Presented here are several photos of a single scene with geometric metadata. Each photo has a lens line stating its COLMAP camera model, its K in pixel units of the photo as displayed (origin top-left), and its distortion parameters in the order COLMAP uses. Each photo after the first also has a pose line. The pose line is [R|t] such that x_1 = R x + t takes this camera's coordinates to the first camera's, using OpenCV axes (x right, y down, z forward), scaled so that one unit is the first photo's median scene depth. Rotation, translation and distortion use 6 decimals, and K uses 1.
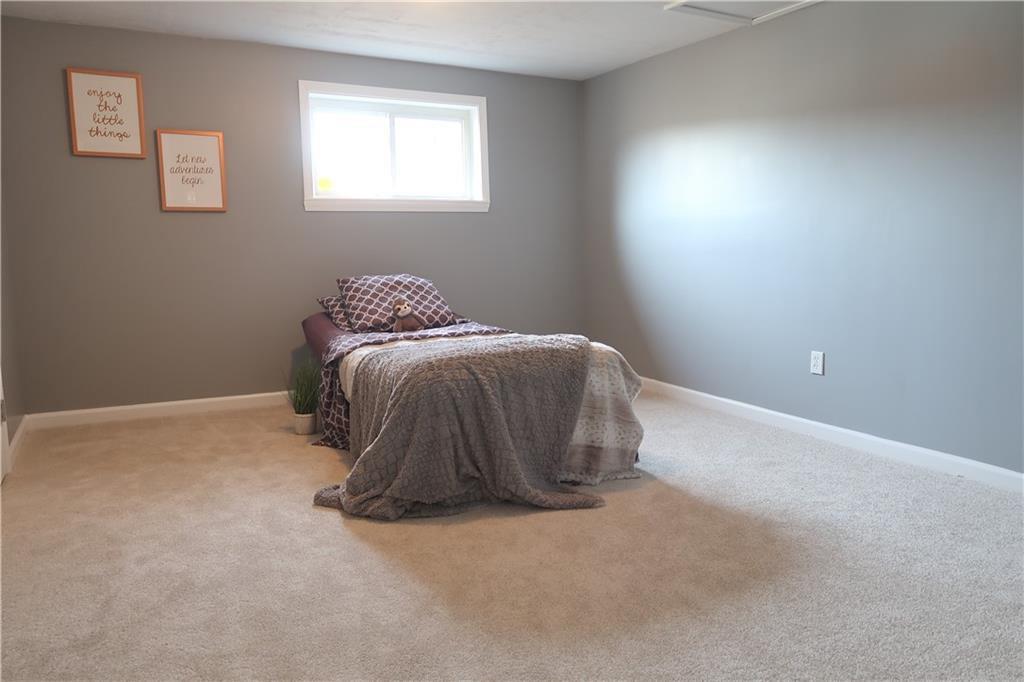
lens RADIAL K [[712.8, 0, 510.9], [0, 712.8, 342.3], [0, 0, 1]] dist [-0.025898, 0.003606]
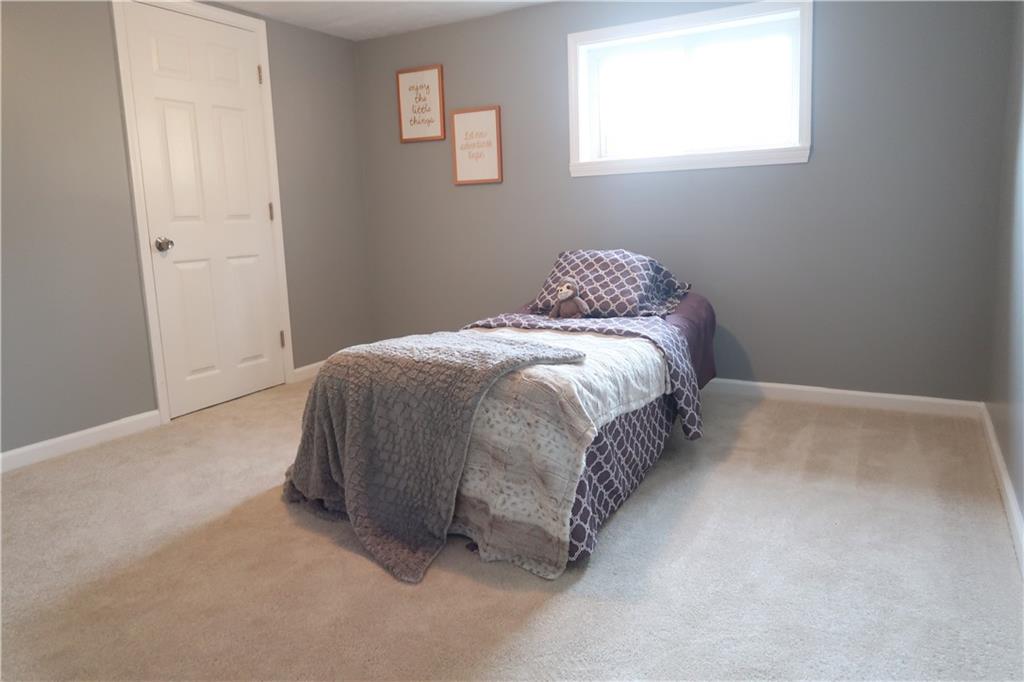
lens RADIAL K [[712.8, 0, 511.1], [0, 712.8, 338.7], [0, 0, 1]] dist [-0.025898, 0.003606]
pose [[0.514502, 0.145465, -0.845061, 0.542311], [-0.088646, 0.989249, 0.116314, -0.083318], [0.852895, 0.015068, 0.521865, 0.489787]]
